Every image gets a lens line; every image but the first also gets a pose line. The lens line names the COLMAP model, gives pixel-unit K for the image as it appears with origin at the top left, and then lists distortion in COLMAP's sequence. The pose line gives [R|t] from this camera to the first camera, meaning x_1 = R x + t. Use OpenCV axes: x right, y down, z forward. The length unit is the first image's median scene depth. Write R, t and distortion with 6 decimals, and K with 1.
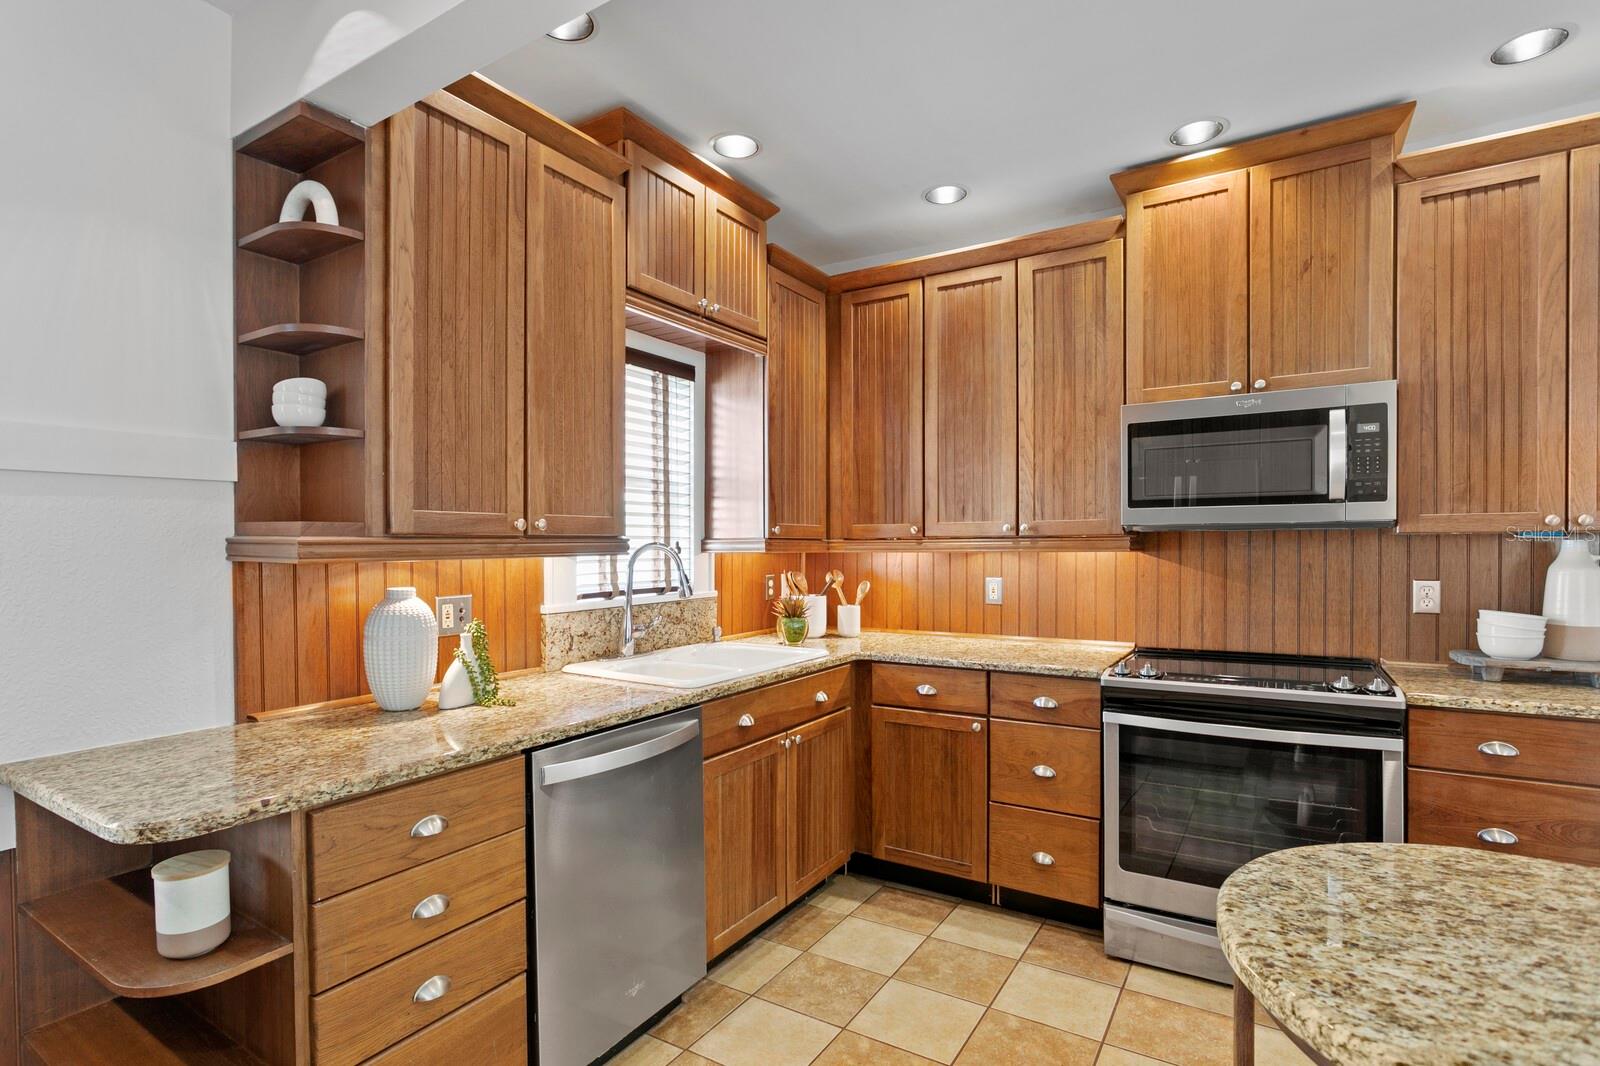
lens RADIAL K [[782.7, 0, 801.6], [0, 782.7, 553.3], [0, 0, 1]] dist [-0.001411, -0.000348]
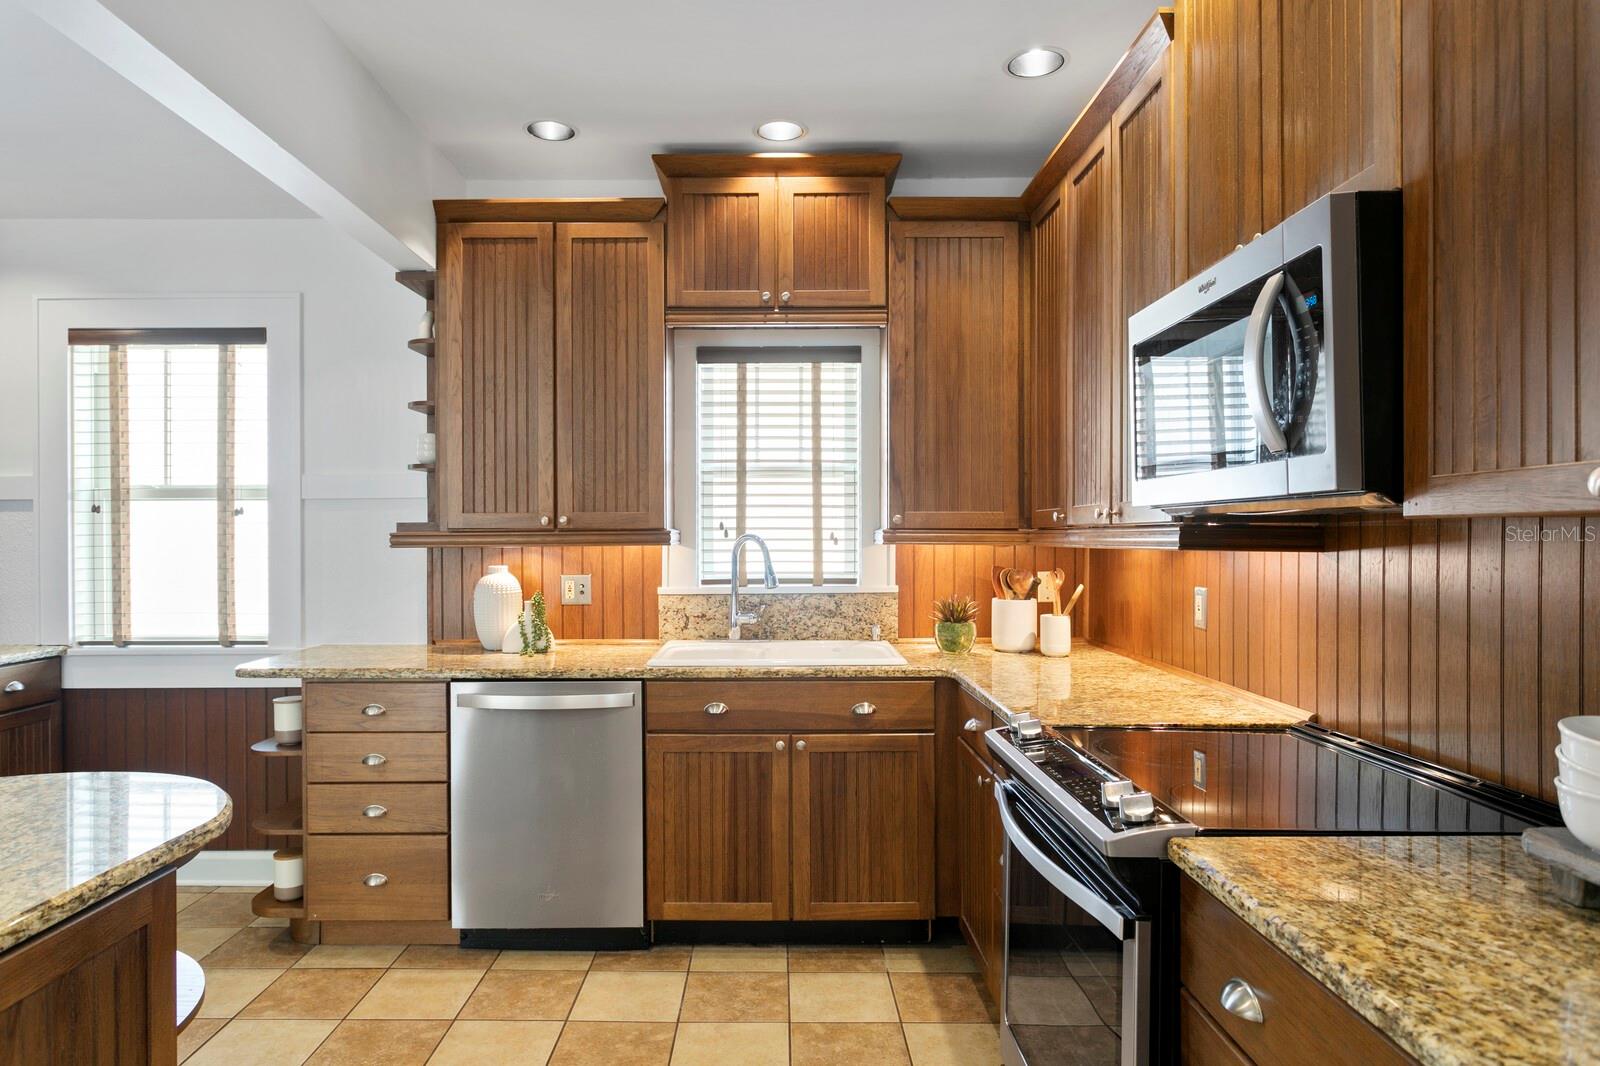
lens RADIAL K [[960.1, 0, 800.0], [0, 960.1, 533.0], [0, 0, 1]] dist [-0.006063, 0.000526]
pose [[0.542264, 0.001322, -0.840207, 0.989203], [-0.008881, 0.999952, -0.004159, -0.010693], [0.840161, 0.009717, 0.542250, 0.389393]]
